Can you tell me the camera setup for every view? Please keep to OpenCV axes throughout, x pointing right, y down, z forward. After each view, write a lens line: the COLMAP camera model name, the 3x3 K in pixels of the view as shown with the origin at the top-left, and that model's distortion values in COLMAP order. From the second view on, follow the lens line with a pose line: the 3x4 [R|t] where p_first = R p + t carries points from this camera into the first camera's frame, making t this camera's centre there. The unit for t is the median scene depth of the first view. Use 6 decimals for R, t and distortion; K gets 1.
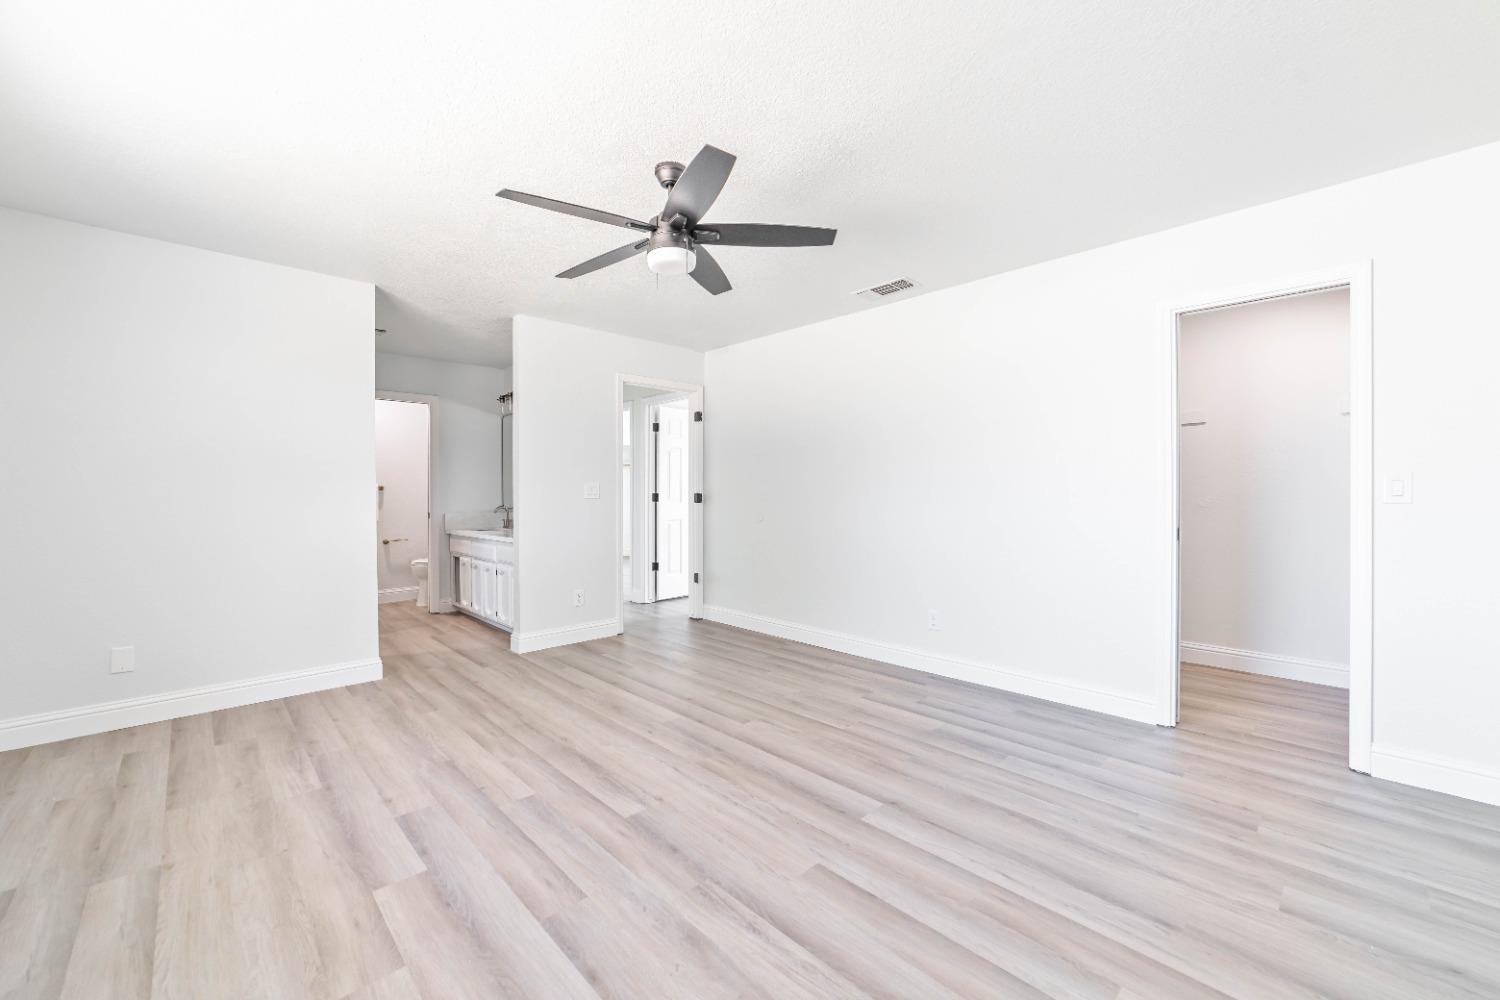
lens RADIAL K [[596.1, 0, 738.4], [0, 596.1, 497.7], [0, 0, 1]] dist [-0.018120, 0.000496]
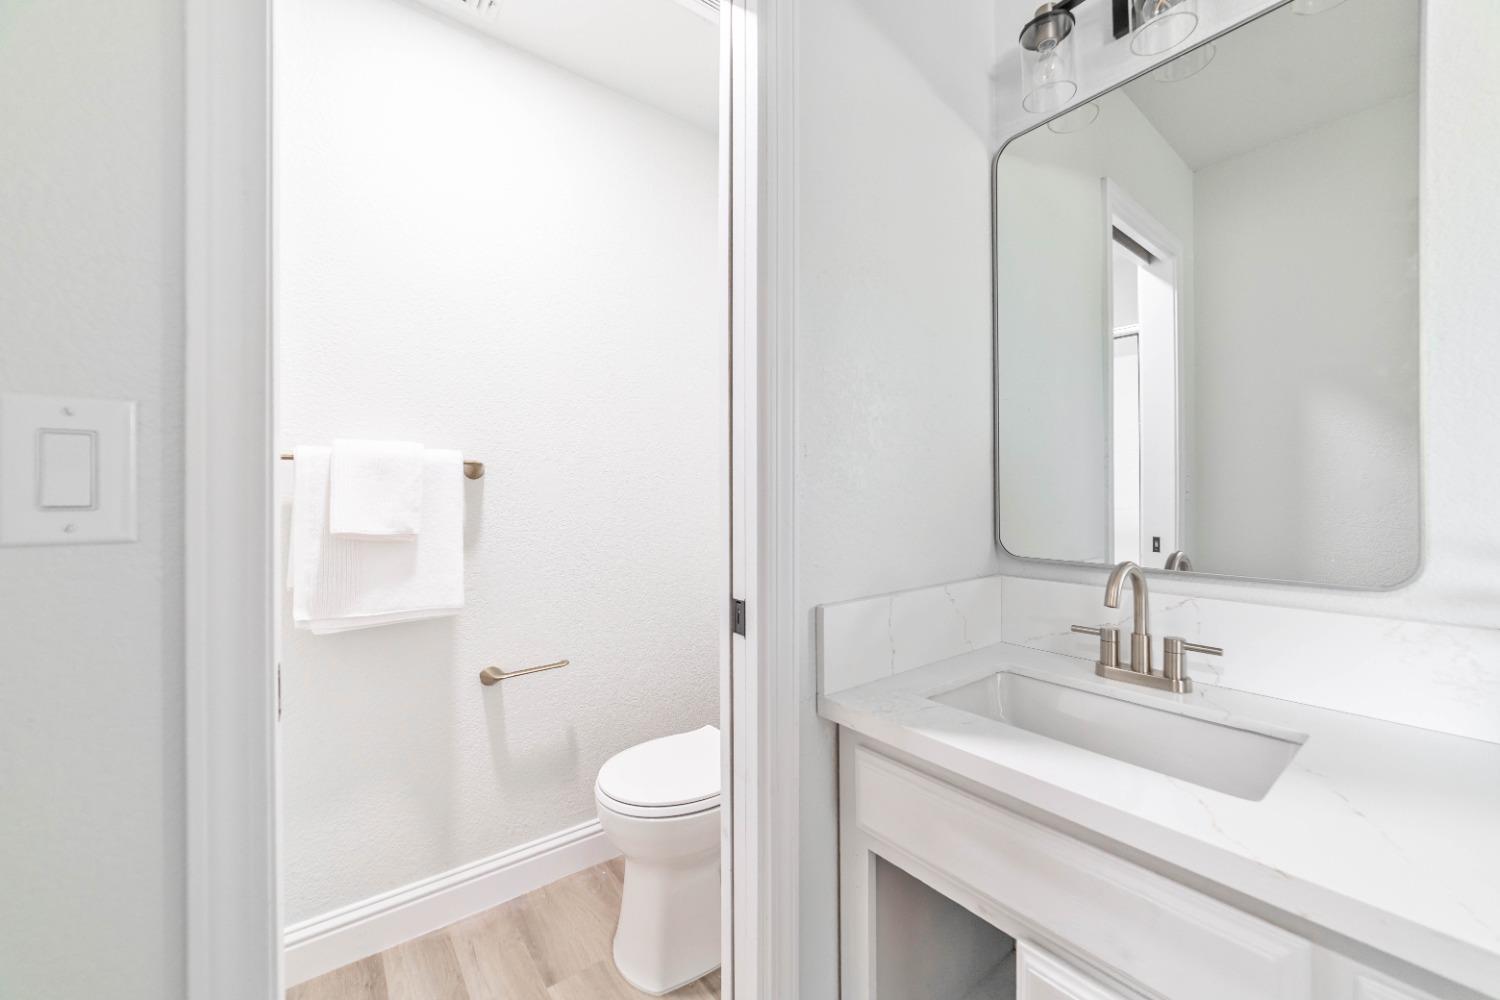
lens RADIAL K [[579.2, 0, 750.7], [0, 579.2, 493.4], [0, 0, 1]] dist [-0.020562, 0.005695]
pose [[0.995229, 0.000513, -0.097562, -0.486853], [-0.001211, 0.999974, -0.007095, -0.004580], [0.097556, 0.007179, 0.995204, 0.808359]]
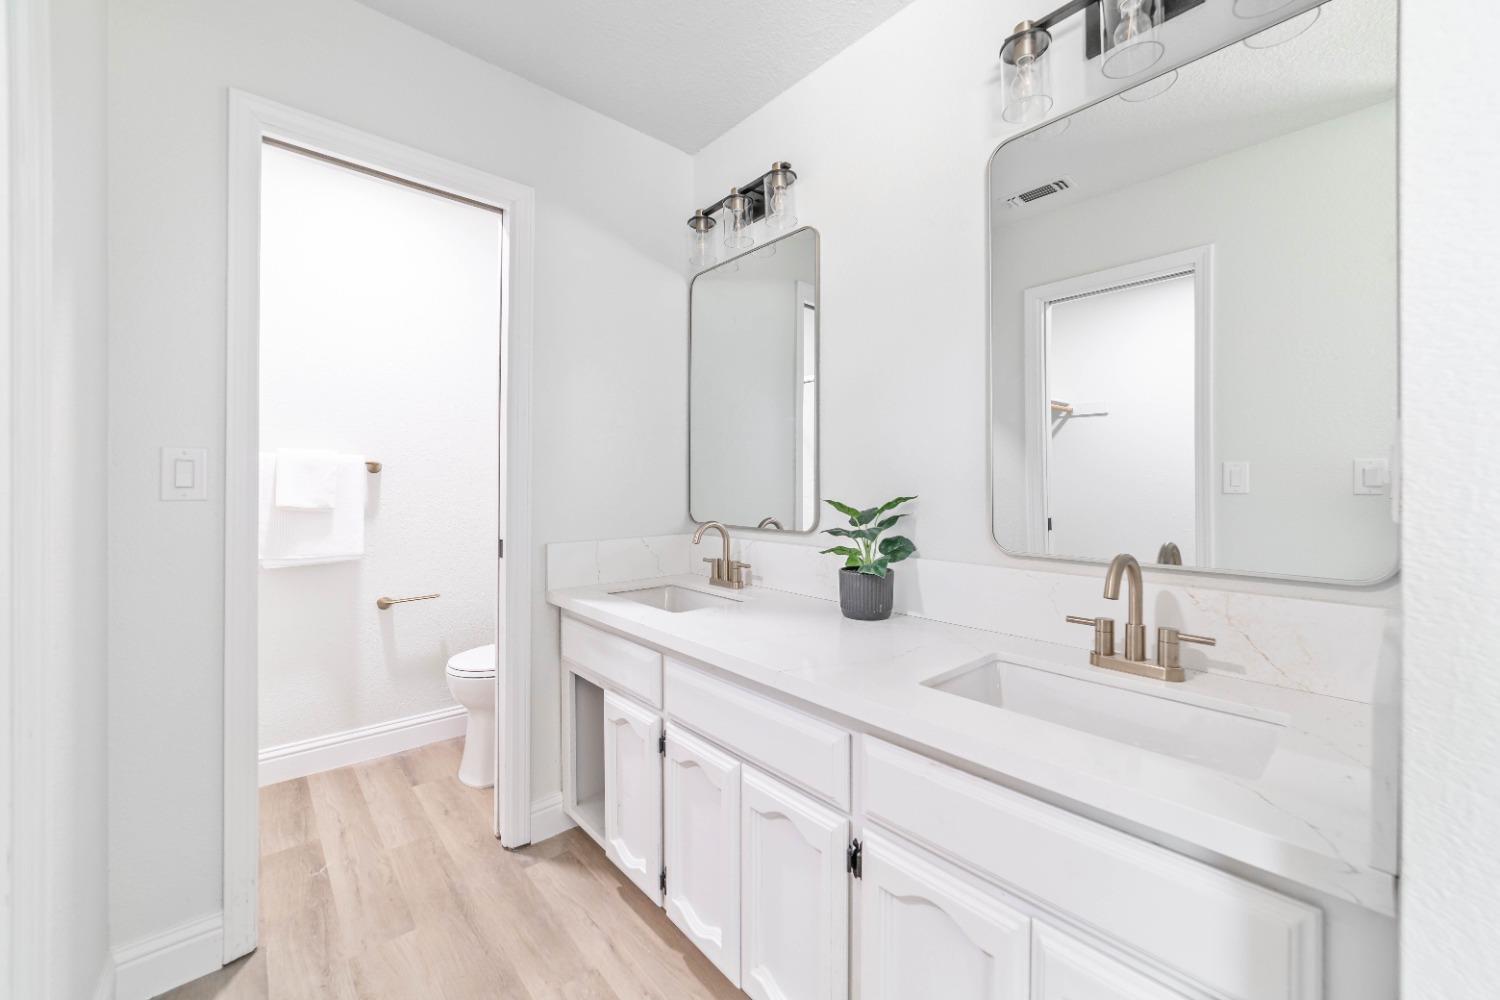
lens RADIAL K [[587.1, 0, 751.6], [0, 587.1, 483.6], [0, 0, 1]] dist [-0.010523, 0.000386]
pose [[0.999340, 0.007475, -0.035547, -0.359439], [-0.007772, 0.999936, -0.008215, -0.004294], [0.035483, 0.008486, 0.999334, 0.658727]]
